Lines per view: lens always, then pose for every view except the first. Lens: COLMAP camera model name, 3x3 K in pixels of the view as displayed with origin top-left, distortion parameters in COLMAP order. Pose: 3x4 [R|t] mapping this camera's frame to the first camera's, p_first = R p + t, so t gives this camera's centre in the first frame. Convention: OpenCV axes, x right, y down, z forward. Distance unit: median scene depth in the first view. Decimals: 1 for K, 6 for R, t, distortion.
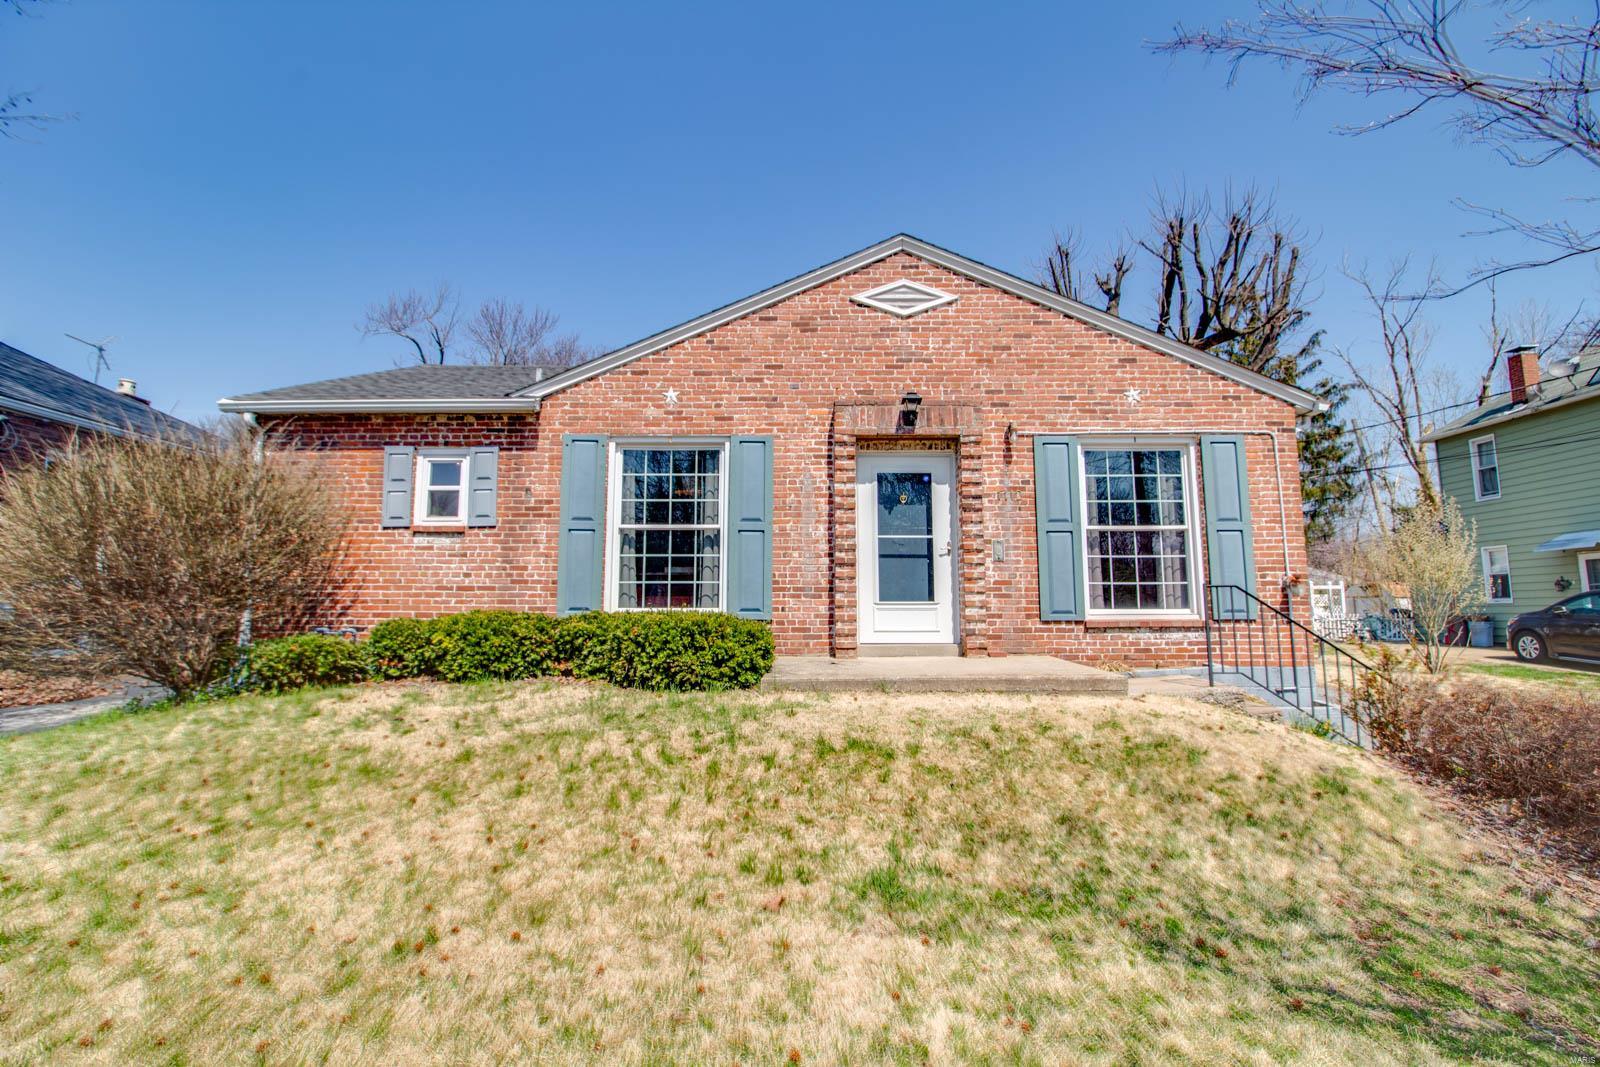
lens RADIAL K [[705.4, 0, 800.0], [0, 705.4, 533.5], [0, 0, 1]] dist [-0.010221, -0.000057]
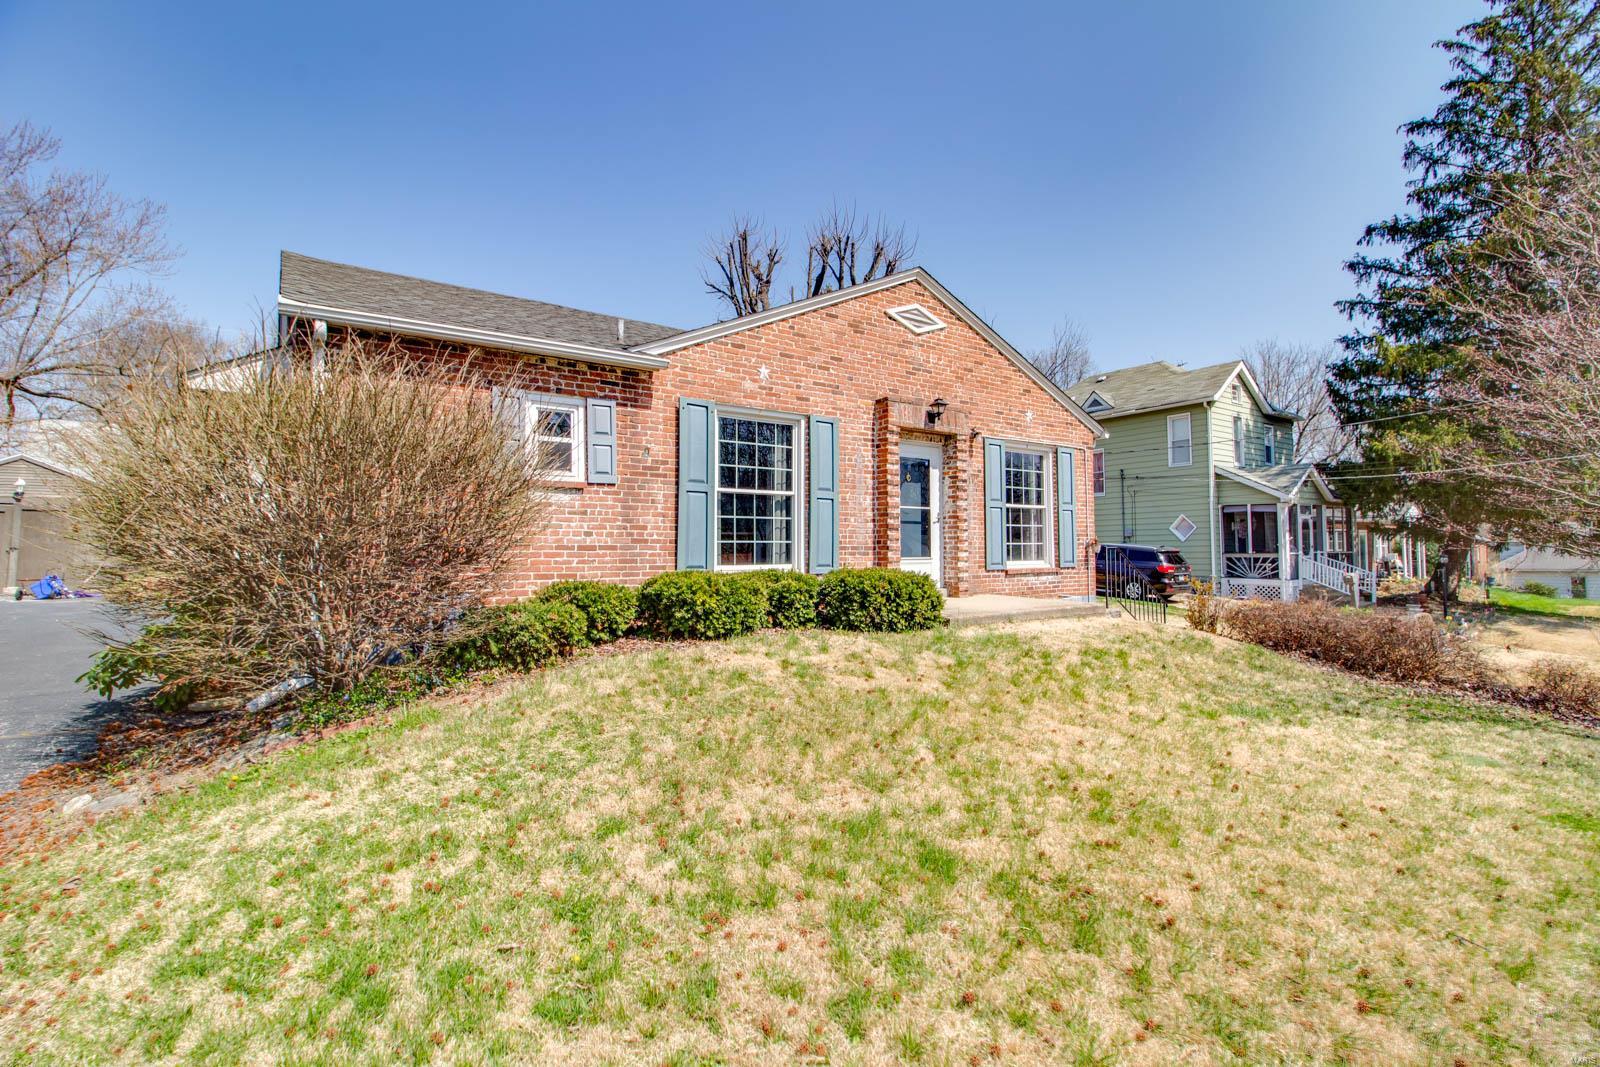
lens RADIAL K [[747.8, 0, 801.8], [0, 747.8, 542.3], [0, 0, 1]] dist [-0.001944, -0.000542]
pose [[0.805435, 0.003267, 0.592675, -0.825830], [-0.046914, 0.997199, 0.058259, -0.002326], [-0.590824, -0.074729, 0.803332, 0.012375]]
